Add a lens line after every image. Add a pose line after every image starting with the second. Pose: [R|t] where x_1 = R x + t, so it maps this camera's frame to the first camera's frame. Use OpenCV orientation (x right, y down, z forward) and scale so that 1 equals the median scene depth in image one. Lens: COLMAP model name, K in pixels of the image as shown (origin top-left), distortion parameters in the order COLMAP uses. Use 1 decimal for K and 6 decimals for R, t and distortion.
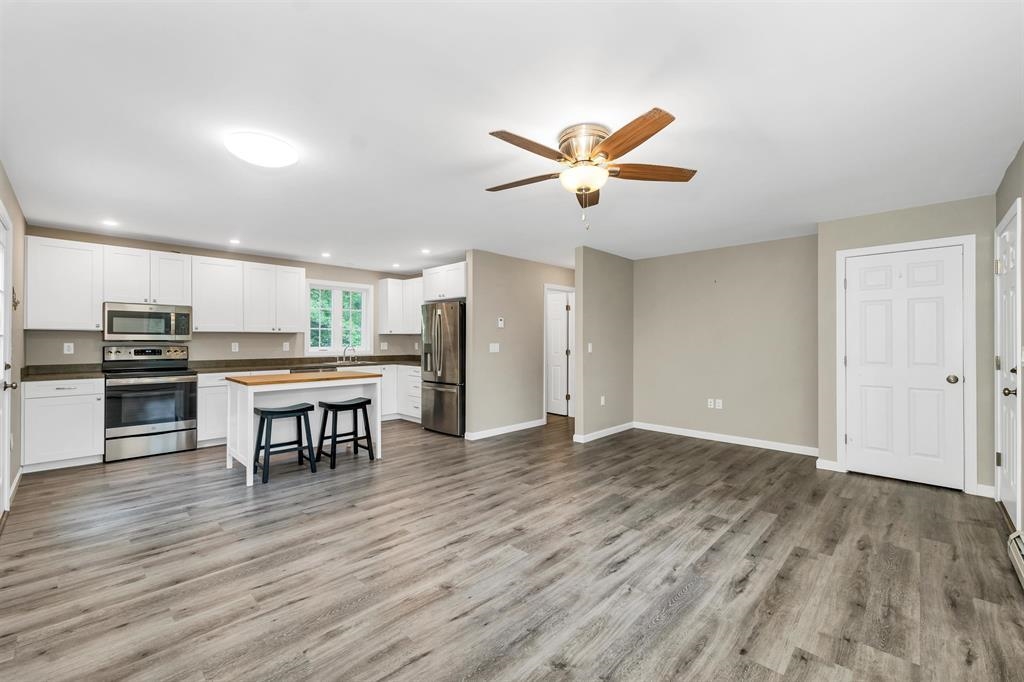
lens RADIAL K [[450.3, 0, 531.0], [0, 450.3, 339.6], [0, 0, 1]] dist [0.000460, -0.000225]
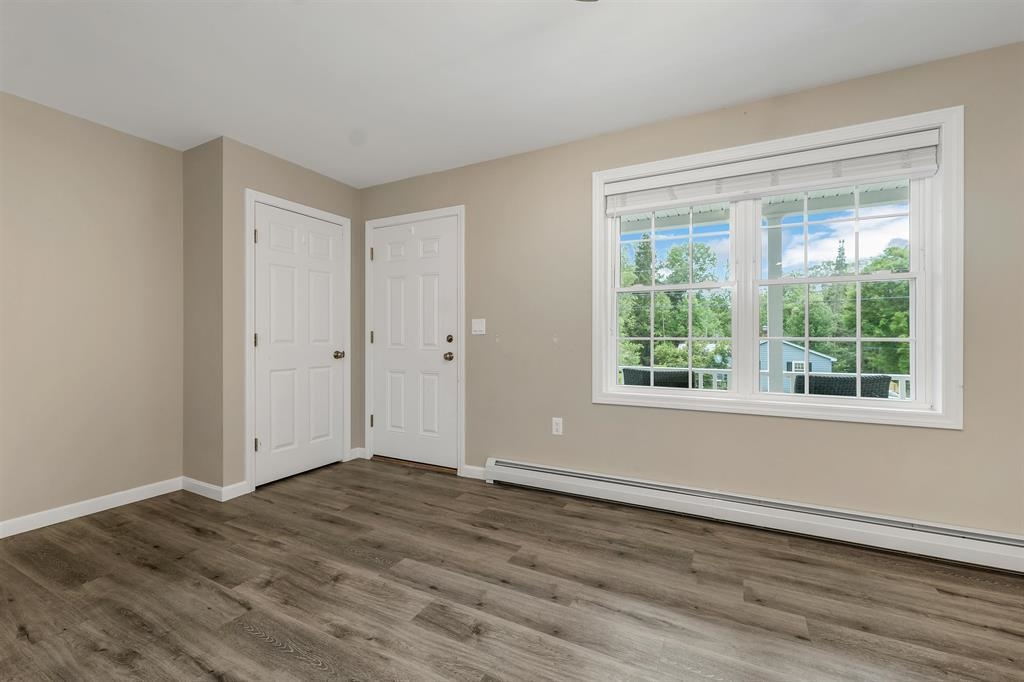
lens RADIAL K [[435.3, 0, 494.7], [0, 435.3, 335.4], [0, 0, 1]] dist [-0.000021, -0.000089]
pose [[-0.250771, 0.005107, 0.968033, -0.110996], [0.000615, 0.999987, -0.005116, 0.052724], [-0.968046, -0.000688, -0.250771, 0.945399]]
